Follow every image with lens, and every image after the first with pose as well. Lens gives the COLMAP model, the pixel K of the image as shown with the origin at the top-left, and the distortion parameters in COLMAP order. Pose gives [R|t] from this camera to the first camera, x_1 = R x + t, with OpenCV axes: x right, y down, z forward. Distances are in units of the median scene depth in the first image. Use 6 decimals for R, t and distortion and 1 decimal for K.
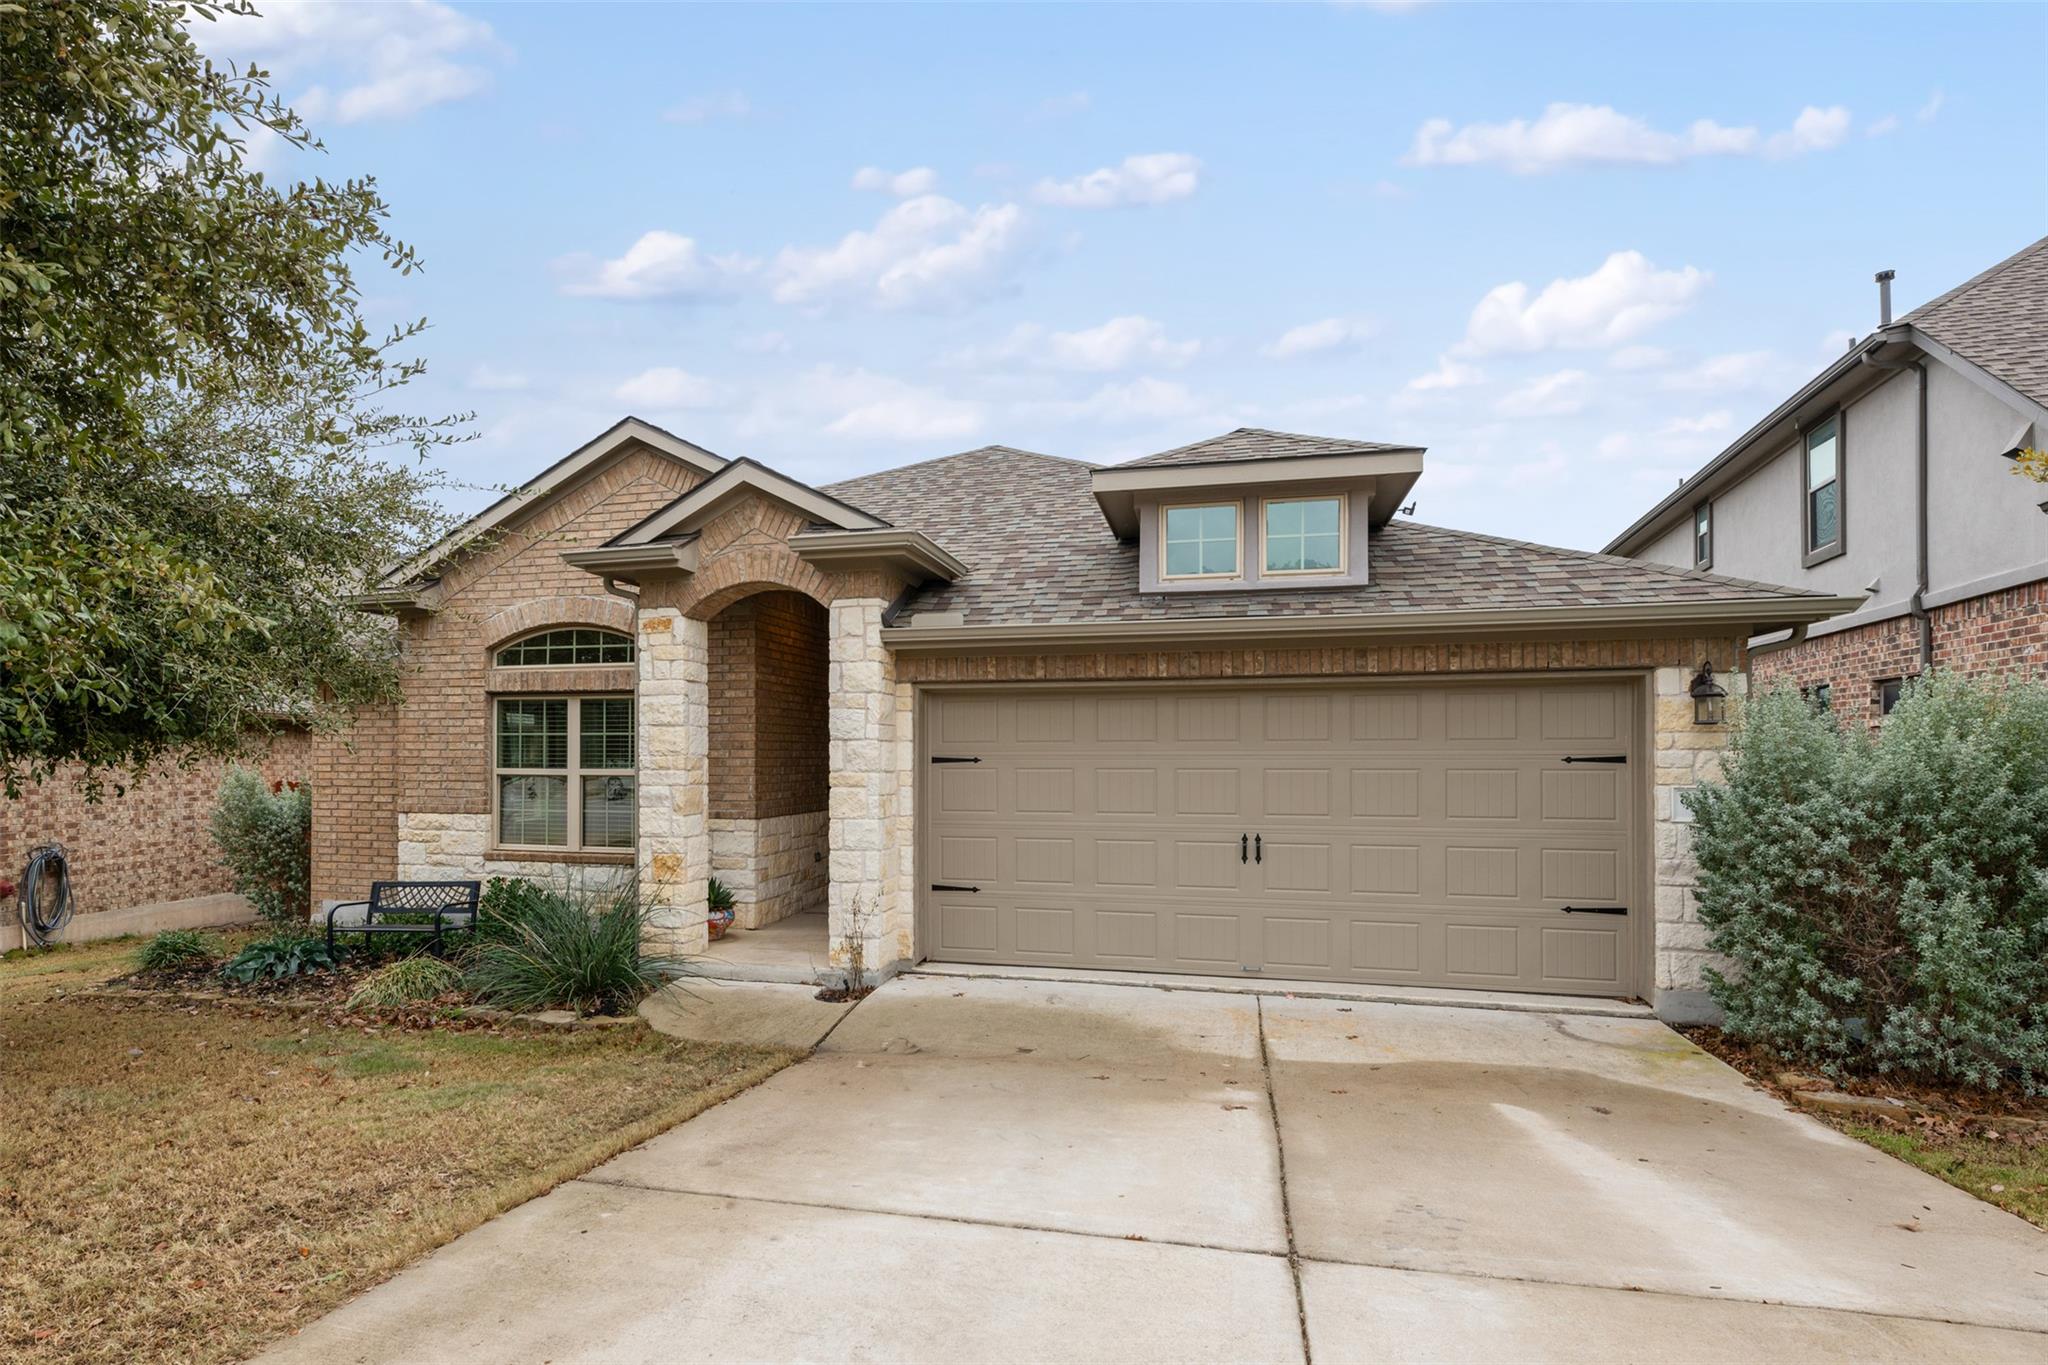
lens RADIAL K [[885.0, 0, 996.7], [0, 885.0, 761.4], [0, 0, 1]] dist [-0.000250, -0.000119]
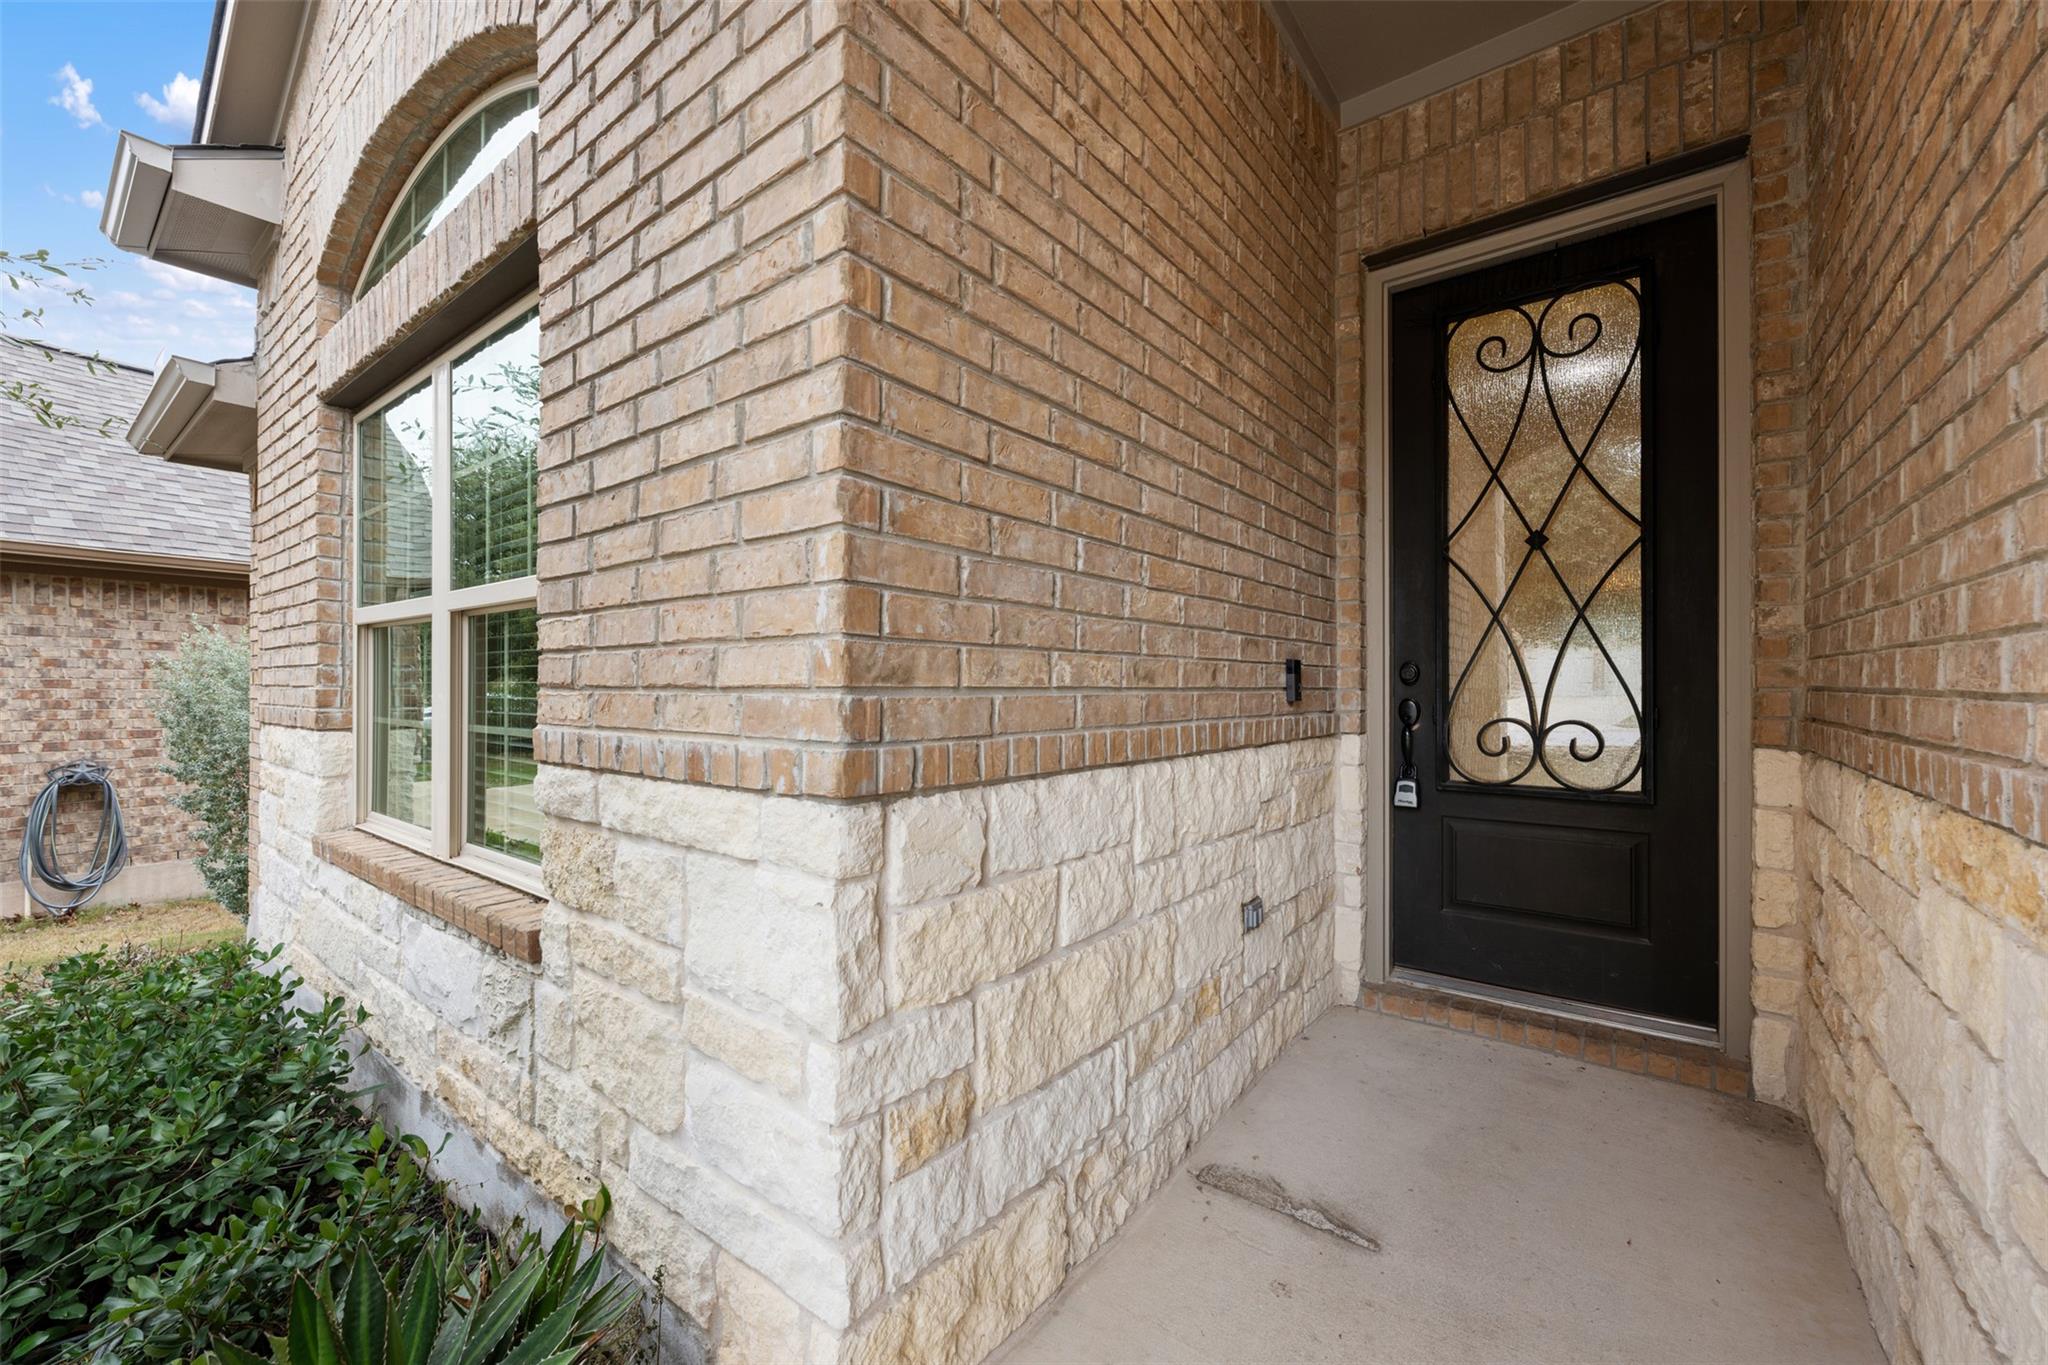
lens RADIAL K [[806.9, 0, 1025.5], [0, 806.9, 690.8], [0, 0, 1]] dist [-0.000411, -0.000298]
pose [[0.901954, 0.000823, -0.431831, -0.213547], [0.000392, 0.999996, 0.002725, 0.052924], [0.431831, -0.002627, 0.901951, 1.042551]]
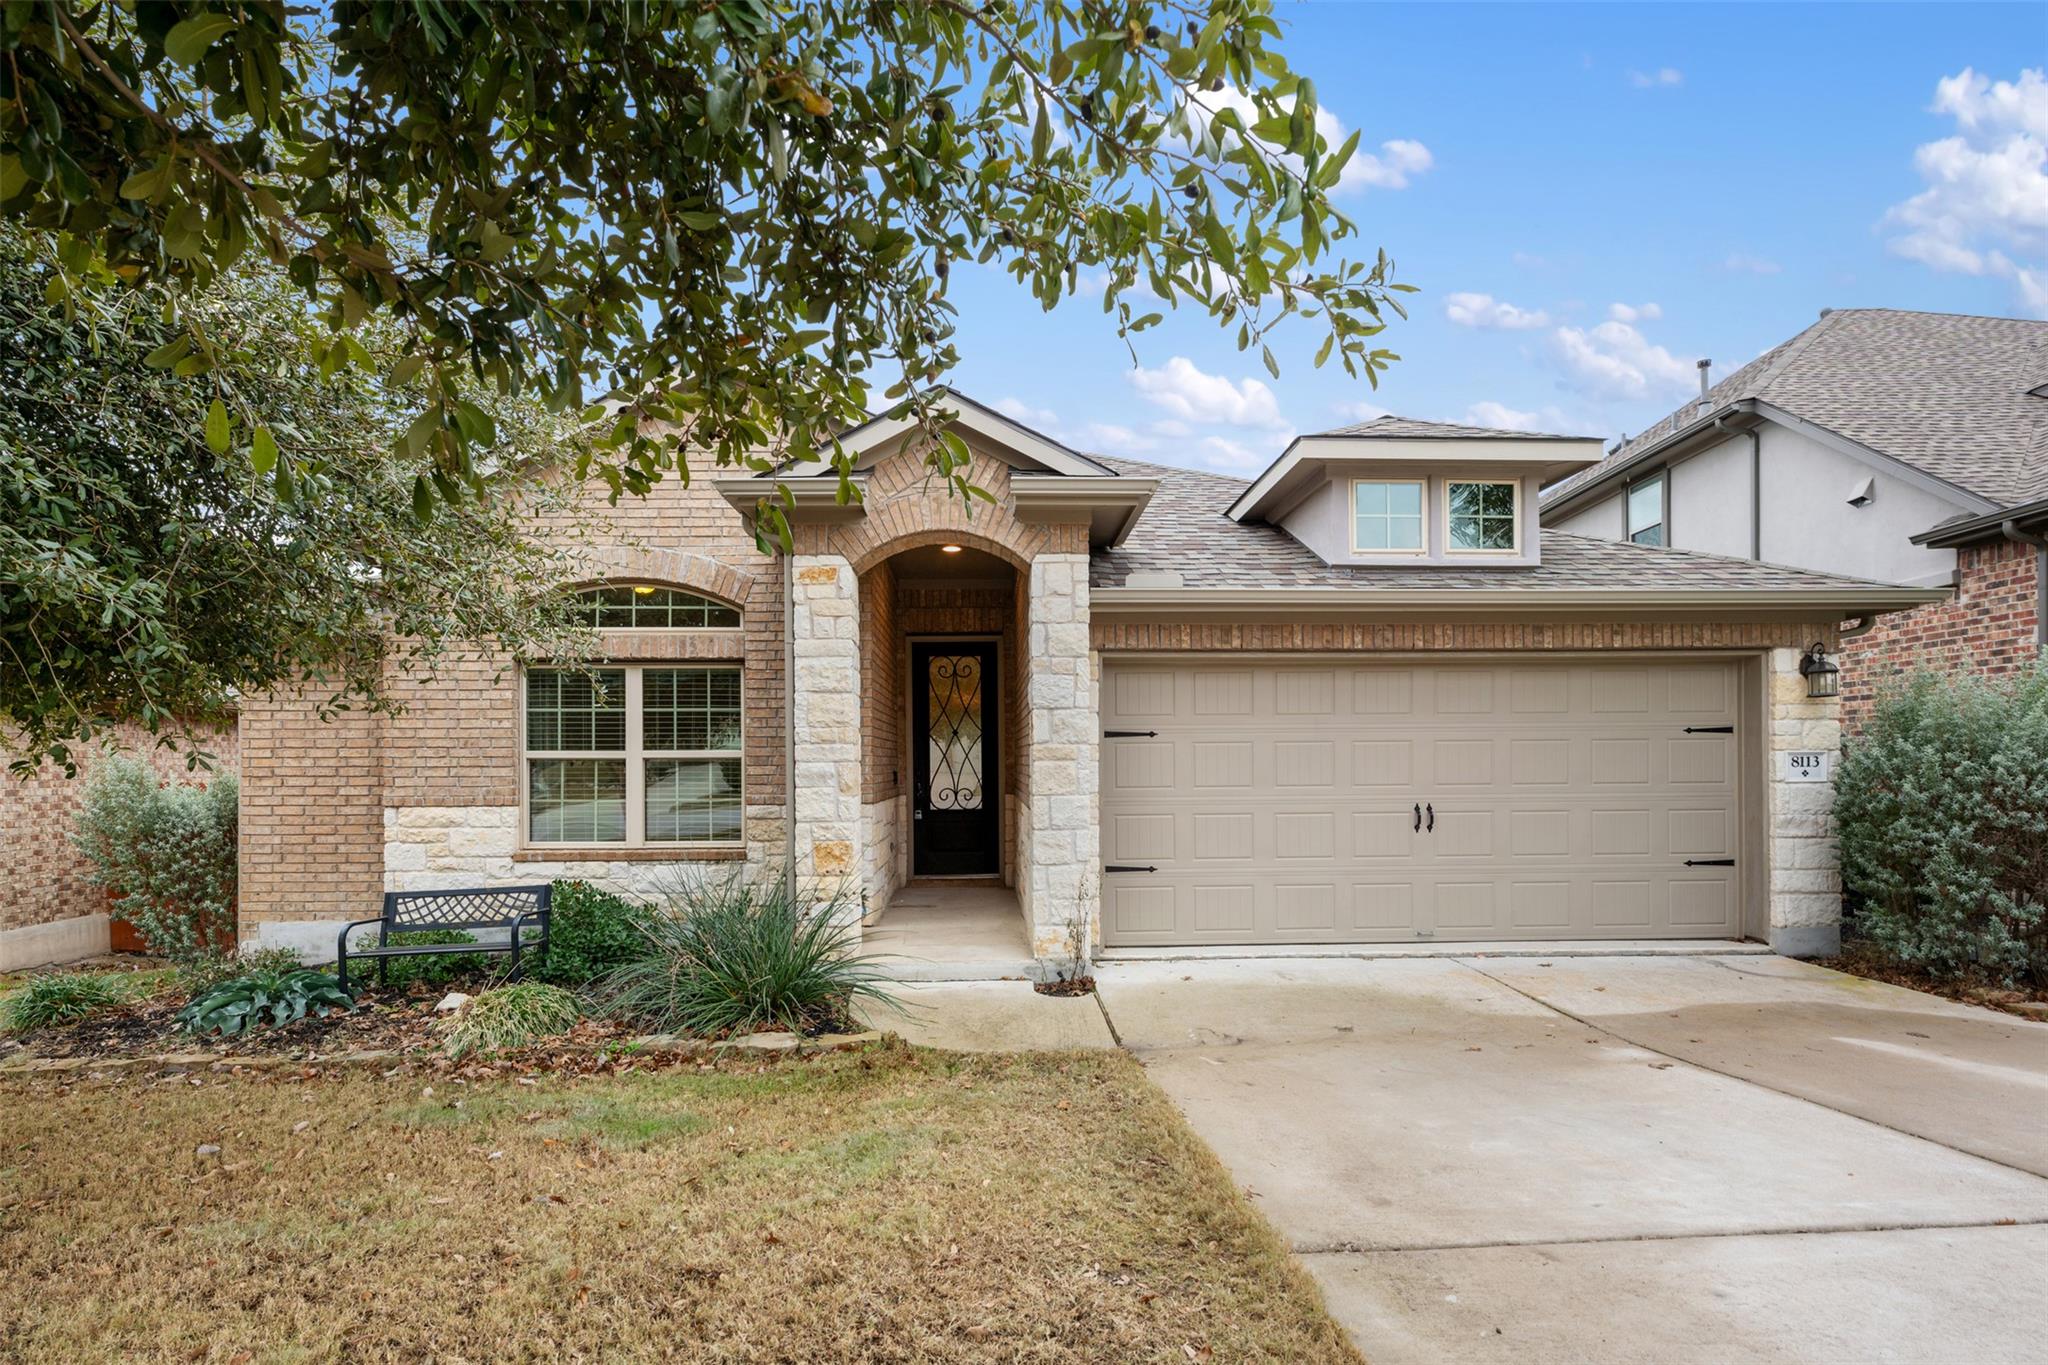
lens RADIAL K [[806.9, 0, 995.7], [0, 806.9, 774.0], [0, 0, 1]] dist [-0.000411, -0.000298]
pose [[0.968365, -0.009687, 0.249351, -0.427315], [0.008183, 0.999942, 0.007066, 0.035824], [-0.249405, -0.004802, 0.968387, 0.206624]]
